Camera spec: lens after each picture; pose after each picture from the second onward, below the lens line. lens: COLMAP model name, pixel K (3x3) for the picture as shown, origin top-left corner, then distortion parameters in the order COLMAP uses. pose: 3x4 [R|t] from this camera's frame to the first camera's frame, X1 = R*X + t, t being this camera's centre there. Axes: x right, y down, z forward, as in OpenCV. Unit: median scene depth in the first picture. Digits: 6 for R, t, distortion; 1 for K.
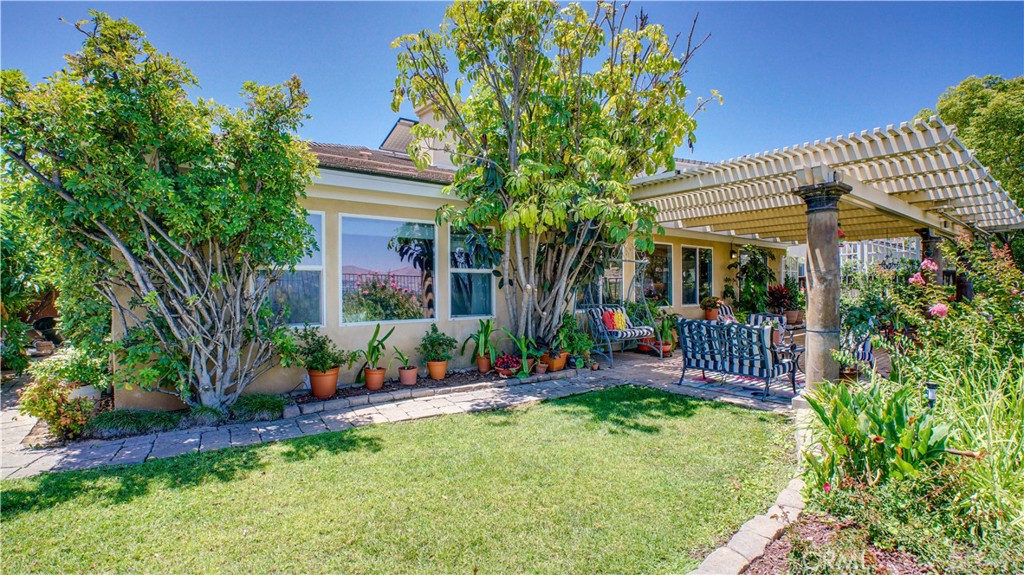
lens RADIAL K [[478.7, 0, 513.6], [0, 478.7, 291.2], [0, 0, 1]] dist [-0.019691, 0.001114]
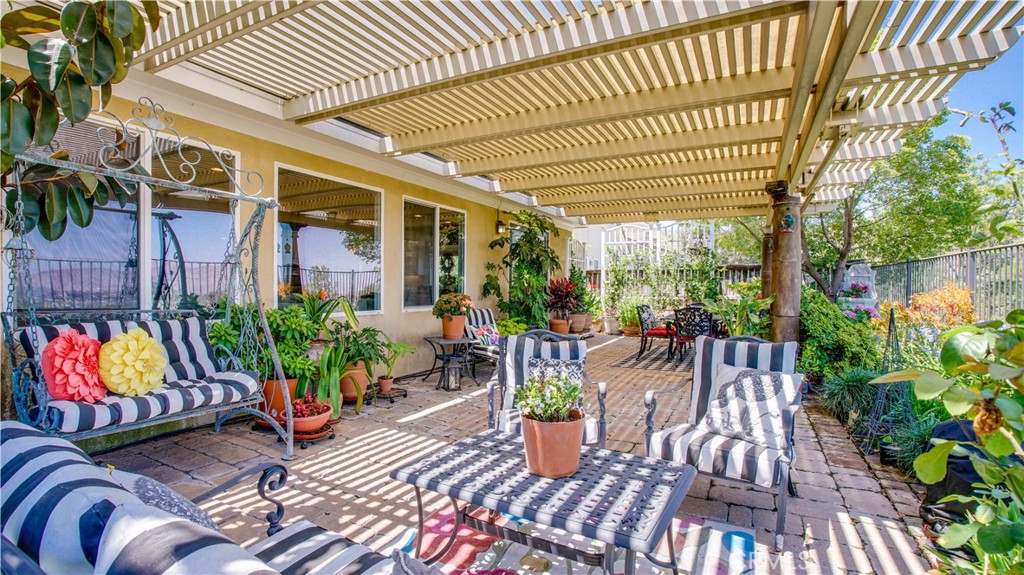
lens RADIAL K [[478.7, 0, 520.3], [0, 478.7, 287.6], [0, 0, 1]] dist [-0.019691, 0.001114]
pose [[0.910009, 0.011061, 0.414441, 0.229041], [-0.009822, 0.999939, -0.005119, 0.005838], [-0.414472, 0.000588, 0.910062, 0.423519]]
